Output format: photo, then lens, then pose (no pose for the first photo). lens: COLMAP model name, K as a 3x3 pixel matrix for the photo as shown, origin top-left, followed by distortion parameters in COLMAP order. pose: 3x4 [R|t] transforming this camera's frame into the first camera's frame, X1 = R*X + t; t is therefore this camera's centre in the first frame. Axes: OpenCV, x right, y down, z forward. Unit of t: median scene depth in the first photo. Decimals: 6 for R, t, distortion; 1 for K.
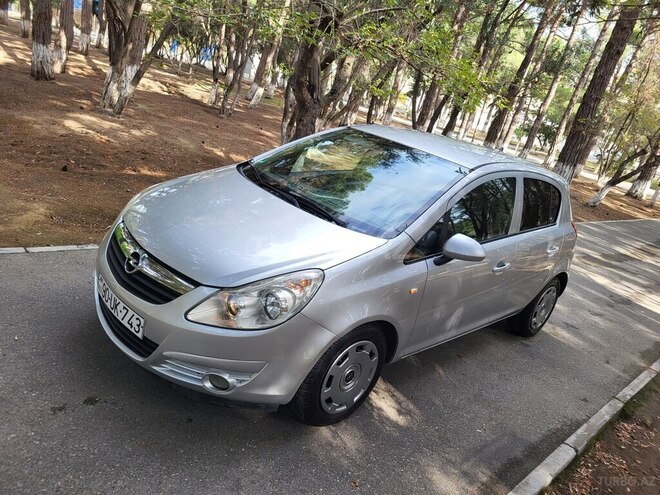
lens RADIAL K [[501.8, 0, 341.4], [0, 501.8, 259.2], [0, 0, 1]] dist [0.090116, -0.076022]
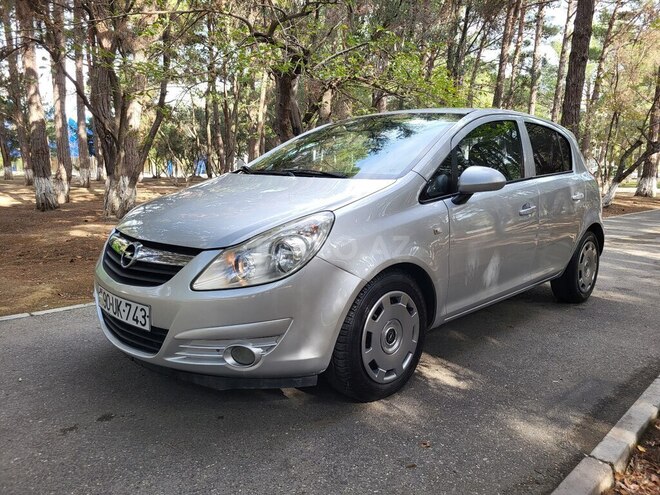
lens RADIAL K [[501.8, 0, 341.4], [0, 501.8, 259.2], [0, 0, 1]] dist [0.090116, -0.076022]
pose [[0.973770, -0.226745, -0.018933, -0.019005], [0.220253, 0.960223, -0.171640, 0.223590], [0.057099, 0.162968, 0.984978, 0.107092]]
